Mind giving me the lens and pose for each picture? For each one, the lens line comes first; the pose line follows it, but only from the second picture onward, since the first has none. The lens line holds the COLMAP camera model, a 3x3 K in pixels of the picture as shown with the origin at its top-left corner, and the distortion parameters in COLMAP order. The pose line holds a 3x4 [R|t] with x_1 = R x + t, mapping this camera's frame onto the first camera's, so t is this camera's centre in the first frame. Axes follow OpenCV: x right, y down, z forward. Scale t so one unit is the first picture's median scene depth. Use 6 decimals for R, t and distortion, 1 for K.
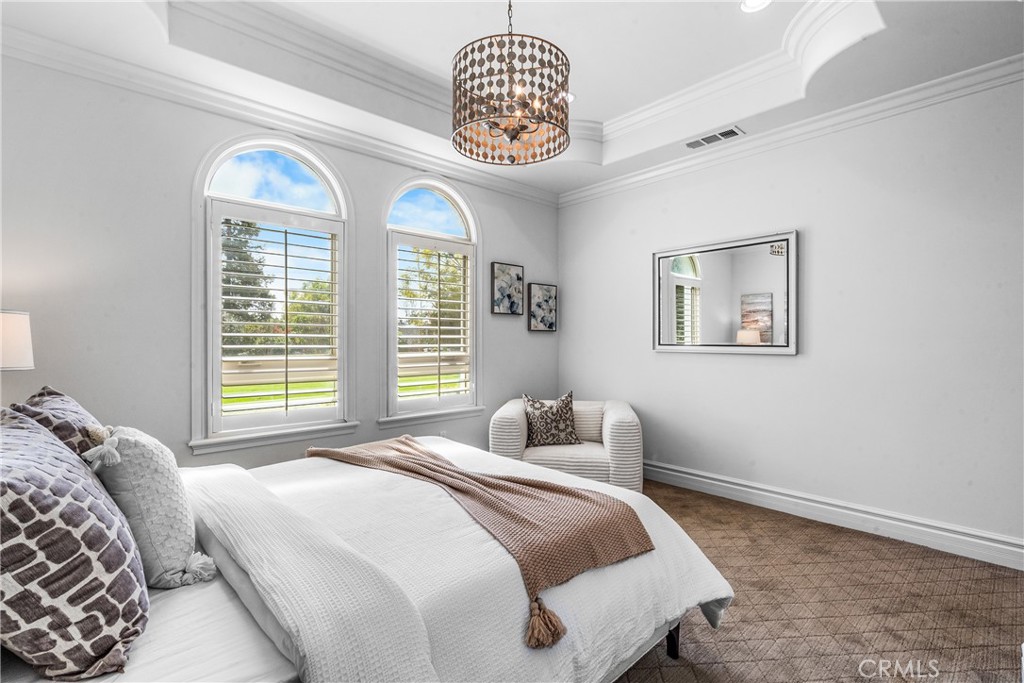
lens RADIAL K [[464.1, 0, 512.0], [0, 464.1, 341.5], [0, 0, 1]] dist [-0.026268, 0.000049]
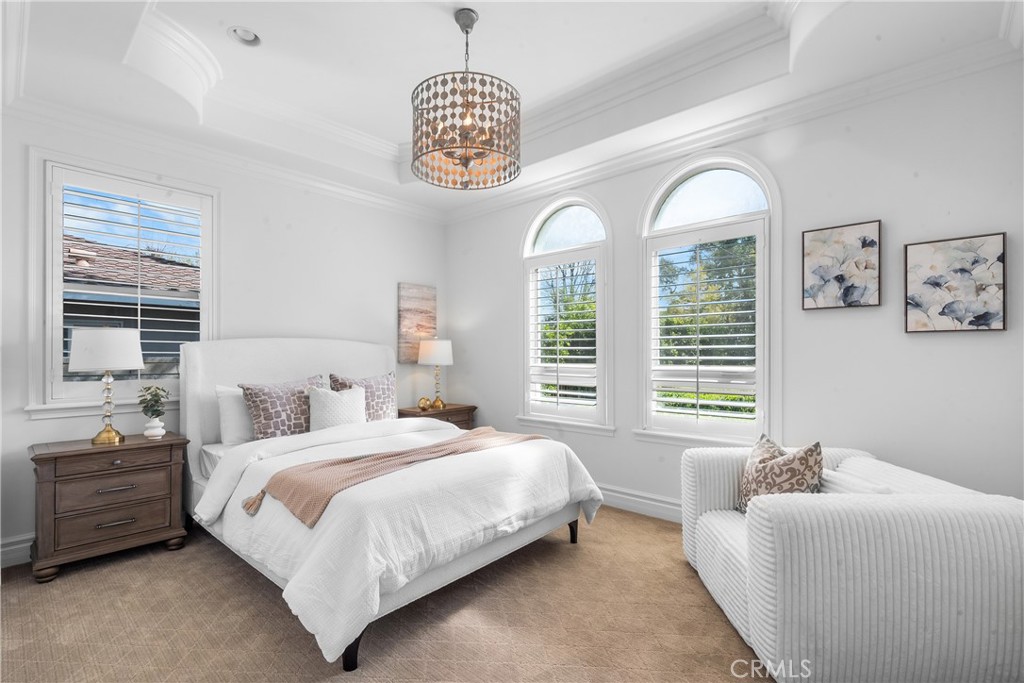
lens RADIAL K [[484.7, 0, 512.0], [0, 484.7, 341.5], [0, 0, 1]] dist [-0.000515, -0.000089]
pose [[0.085649, -0.025238, -0.996006, 0.586087], [-0.002995, 0.999668, -0.025589, 0.002766], [0.996321, 0.005175, 0.085545, 0.517411]]
